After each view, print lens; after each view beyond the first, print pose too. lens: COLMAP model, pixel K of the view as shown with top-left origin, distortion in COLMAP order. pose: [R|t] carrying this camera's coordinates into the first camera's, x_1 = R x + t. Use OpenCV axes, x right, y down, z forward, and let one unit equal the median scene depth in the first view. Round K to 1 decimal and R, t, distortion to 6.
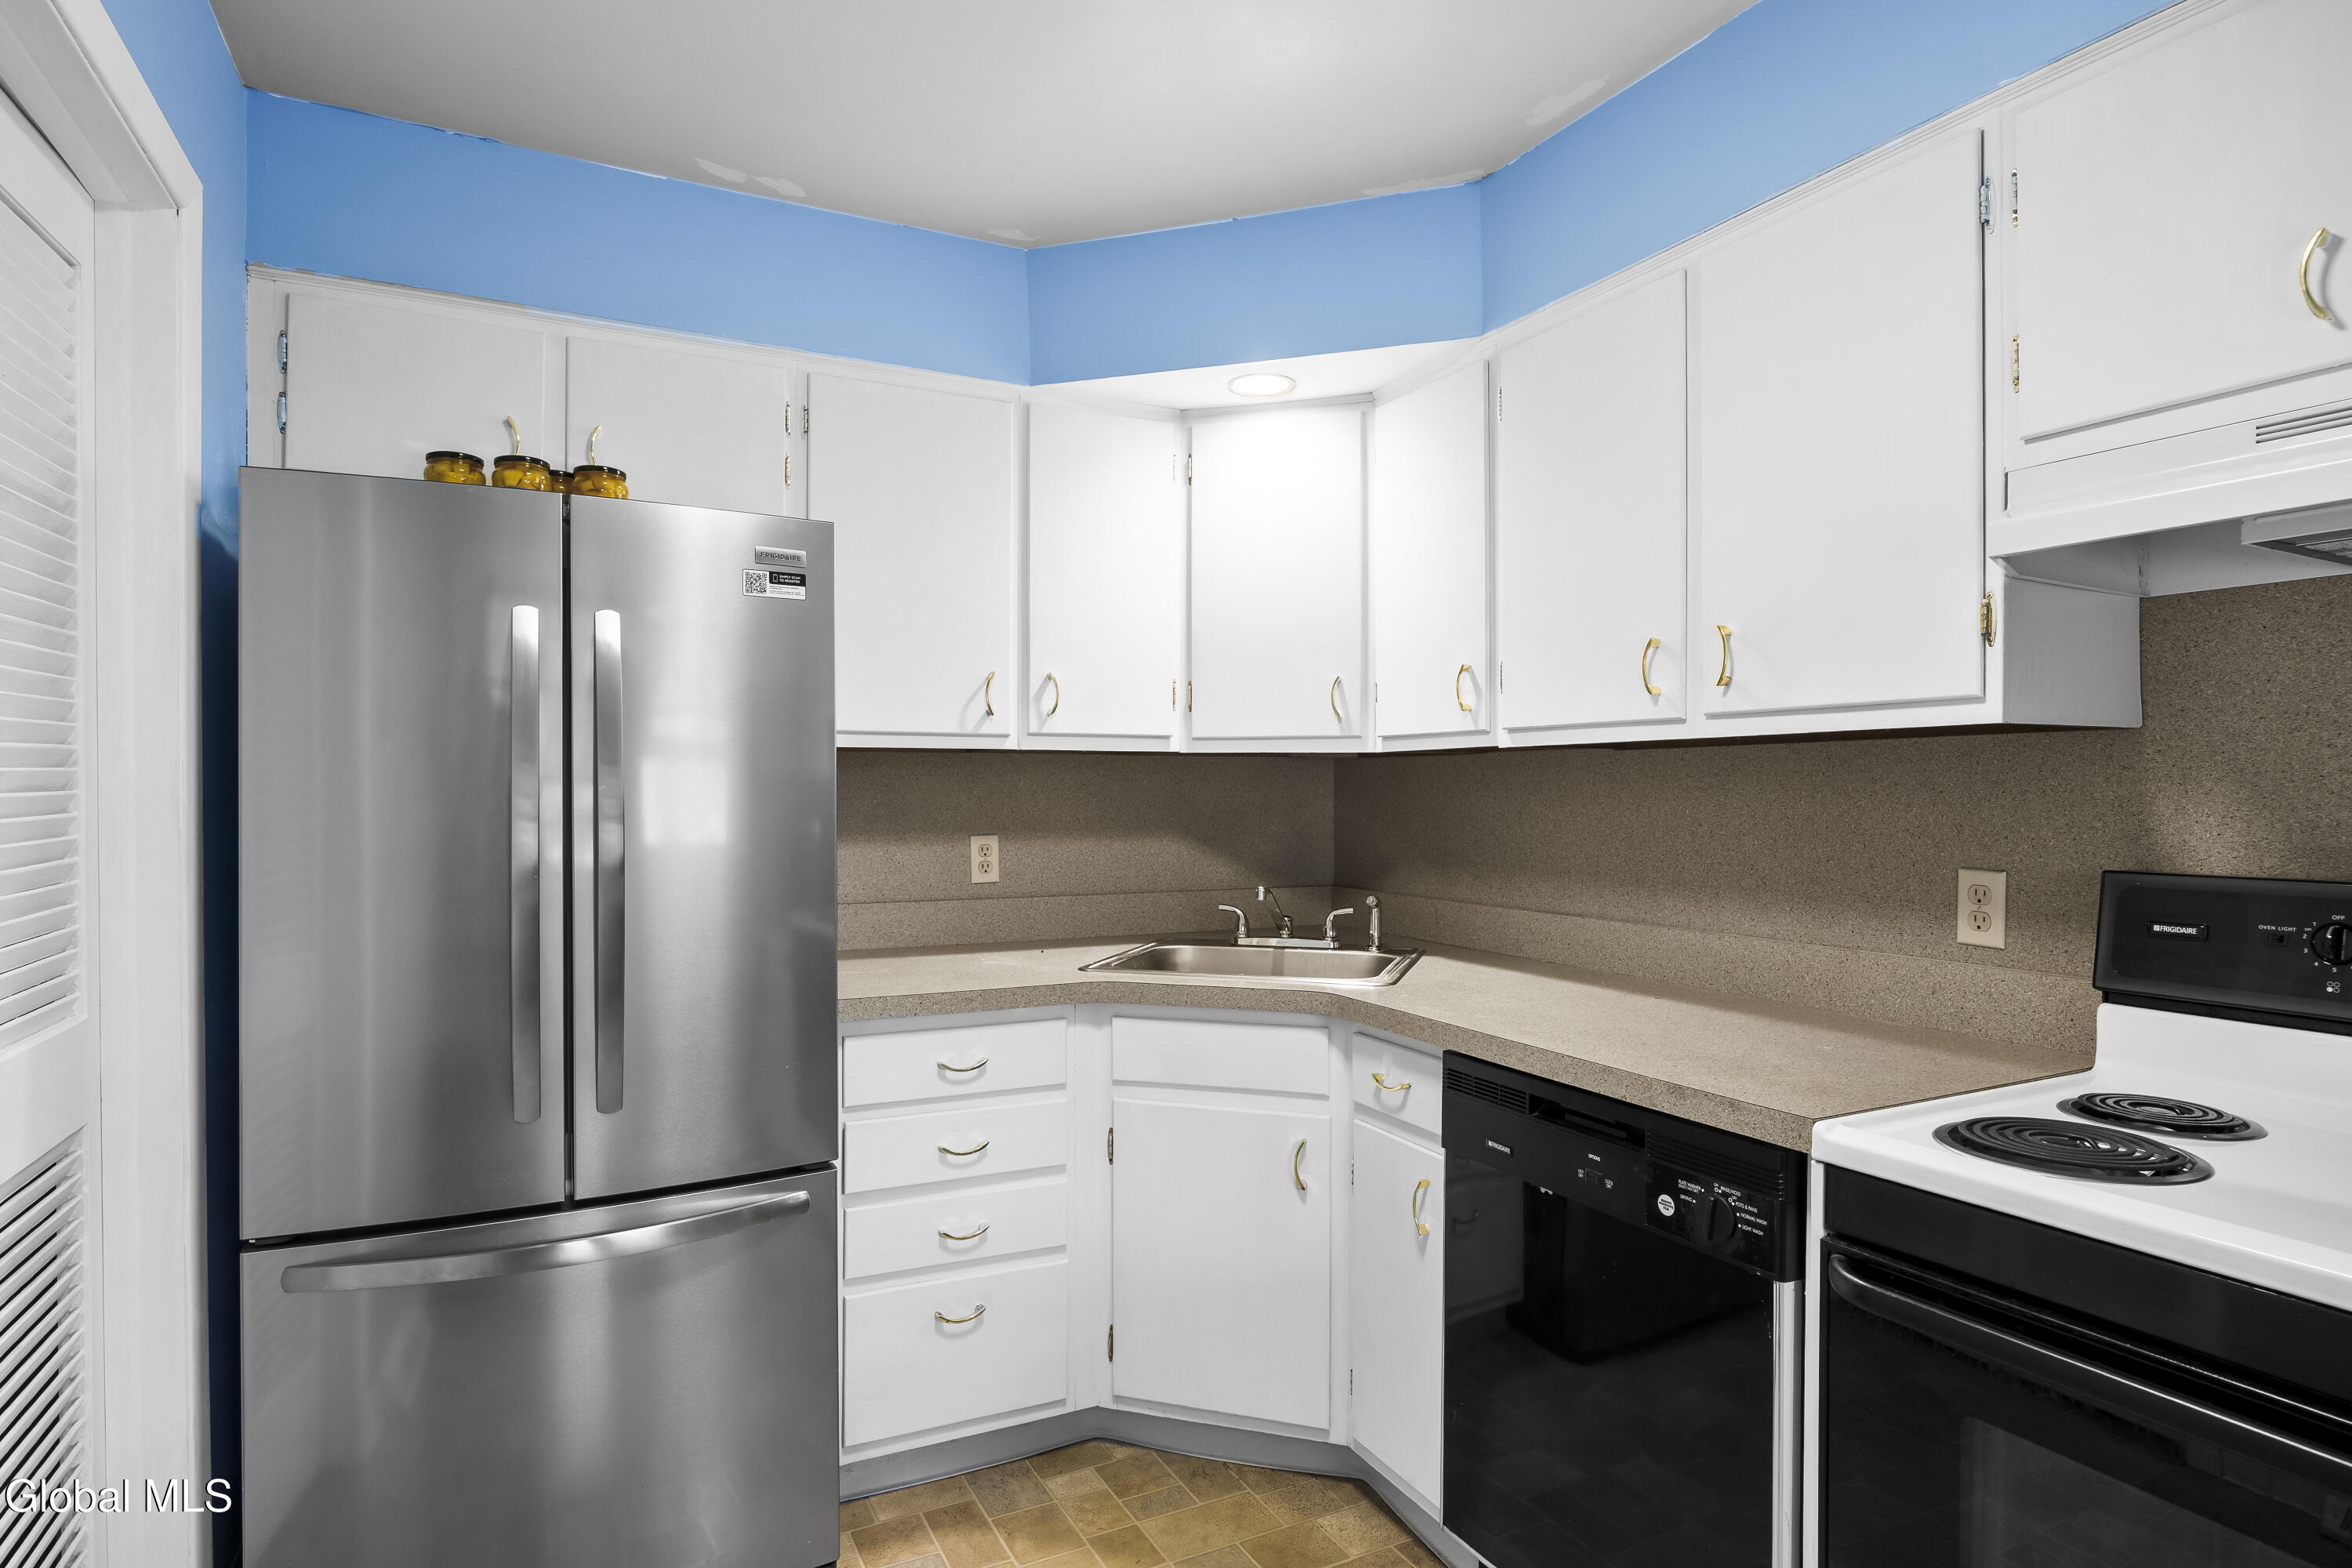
lens RADIAL K [[1258.4, 0, 1173.6], [0, 1258.4, 792.9], [0, 0, 1]] dist [0.000732, -0.000139]
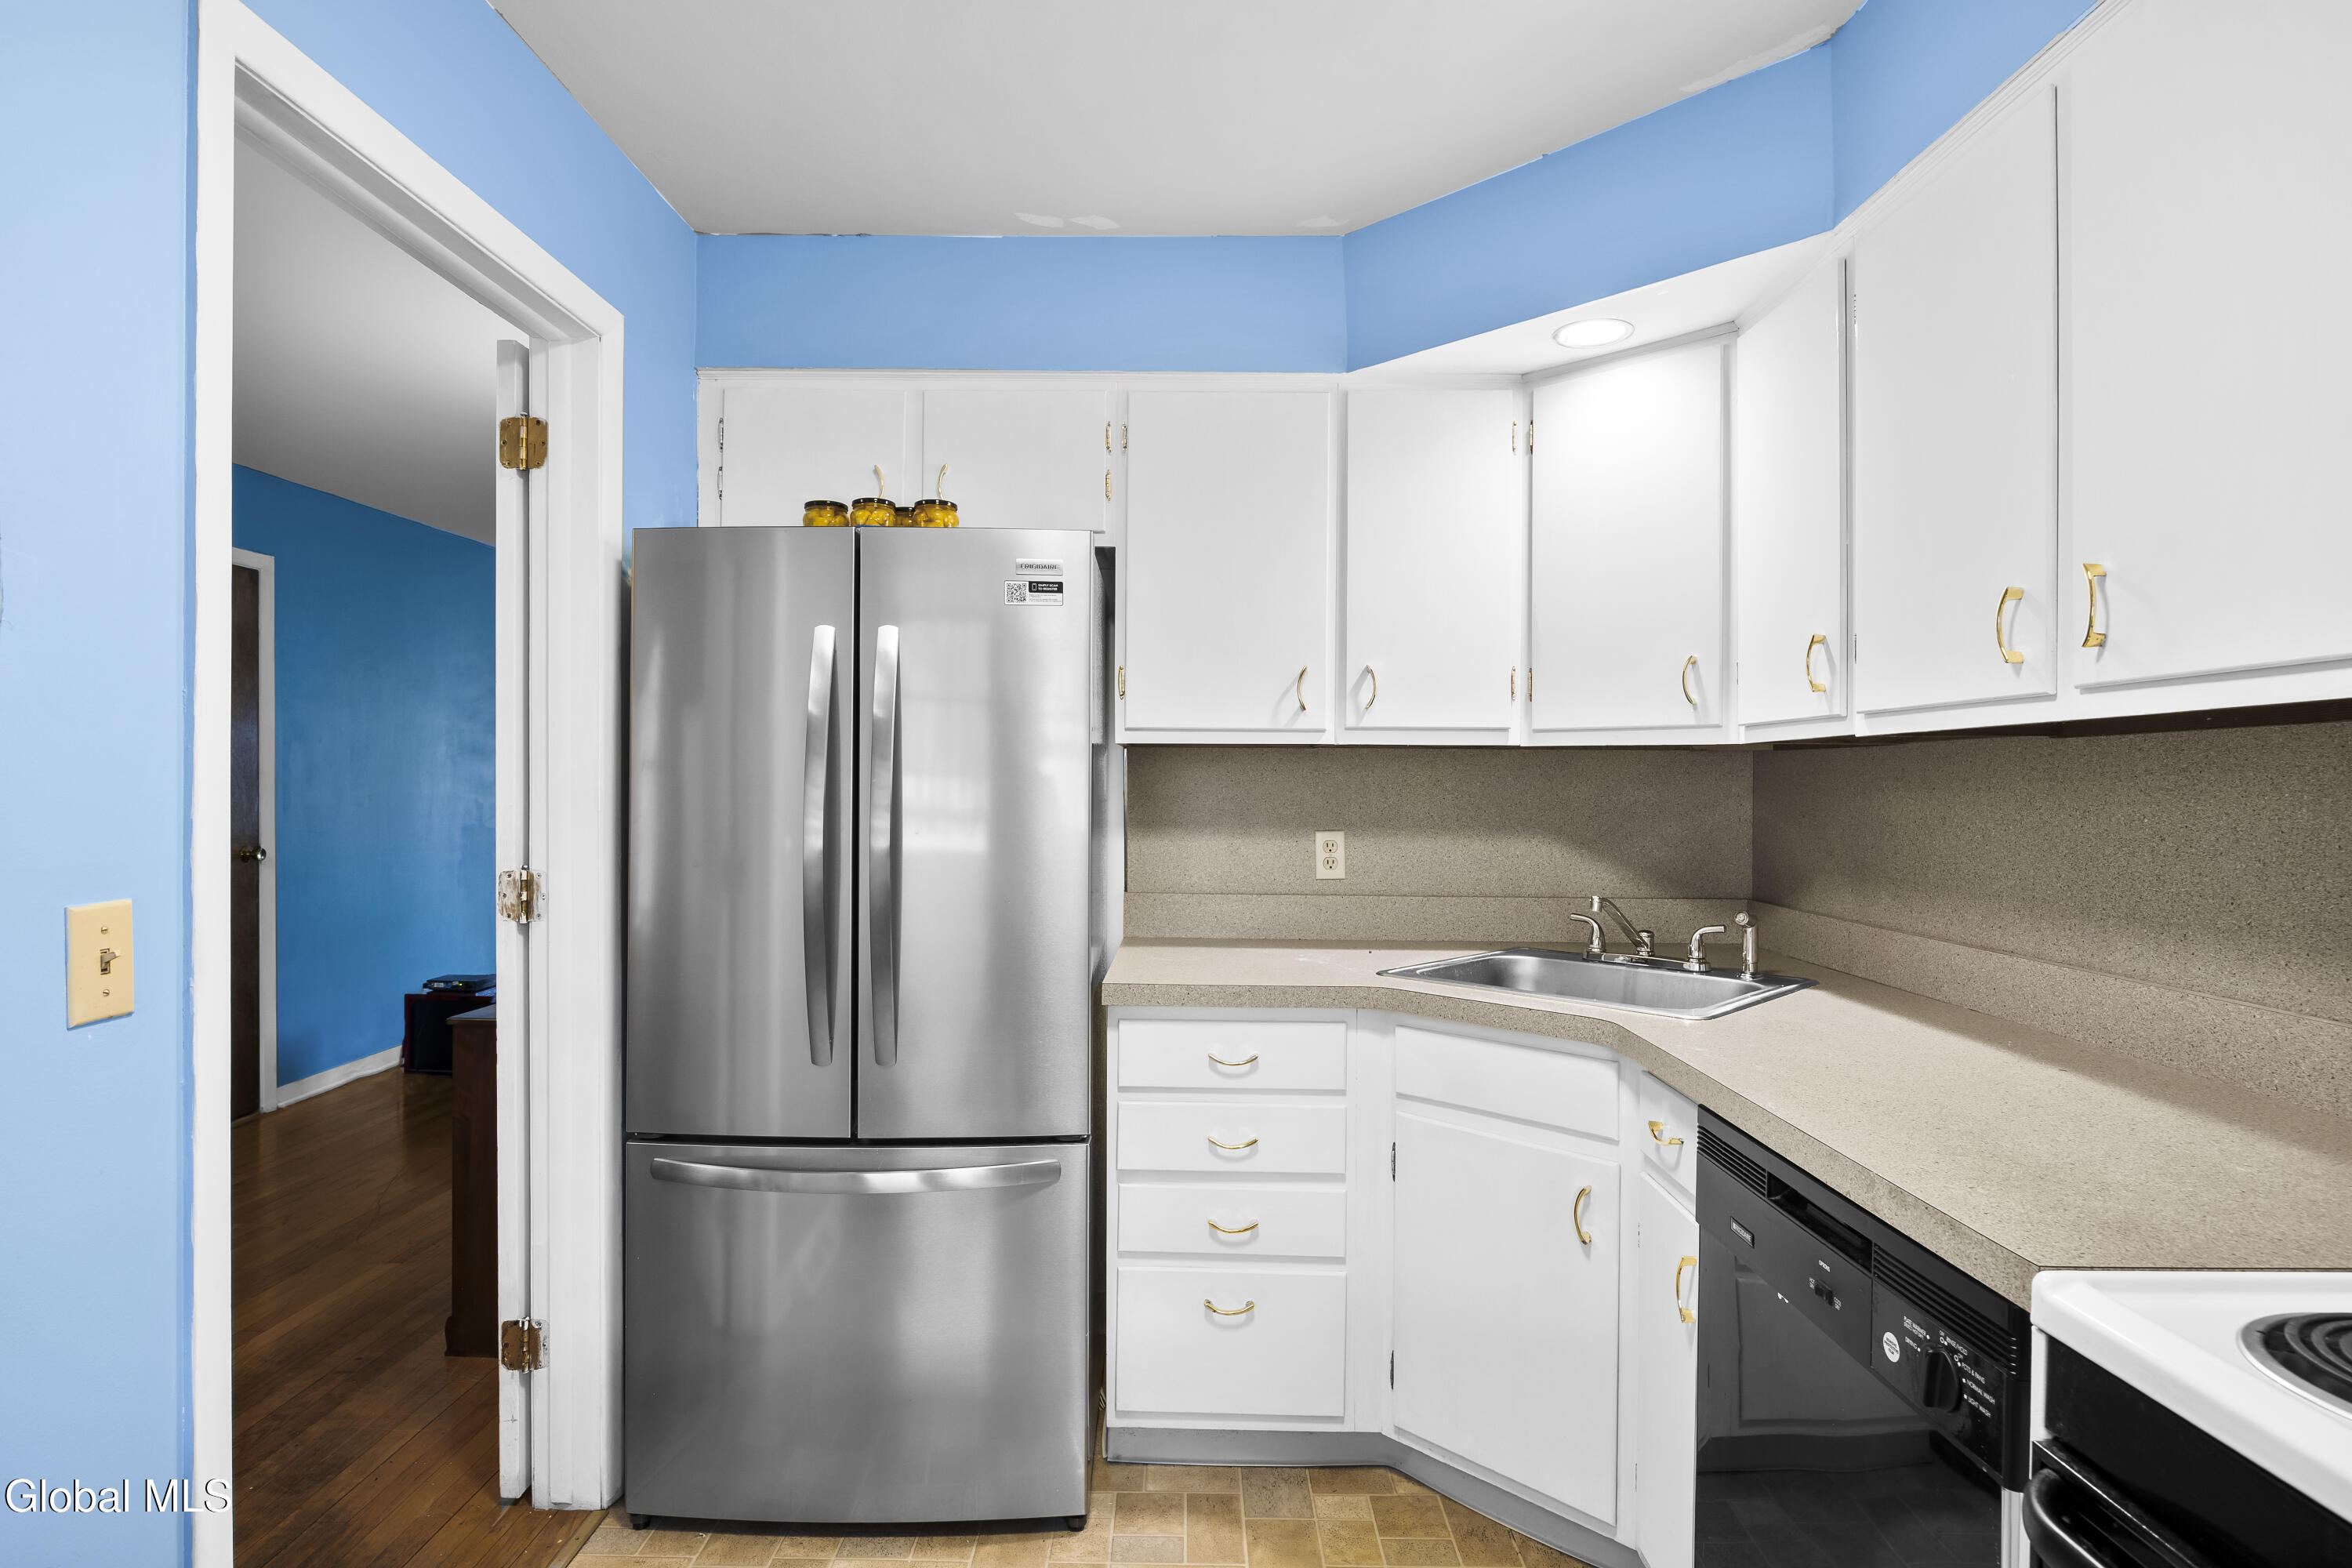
lens RADIAL K [[1222.8, 0, 1176.0], [0, 1222.8, 784.0], [0, 0, 1]] dist [-0.002725, -0.000701]
pose [[0.887132, 0.005734, -0.461480, 0.236889], [-0.007700, 0.999968, -0.002378, -0.000474], [0.461451, 0.005663, 0.887147, 0.110316]]
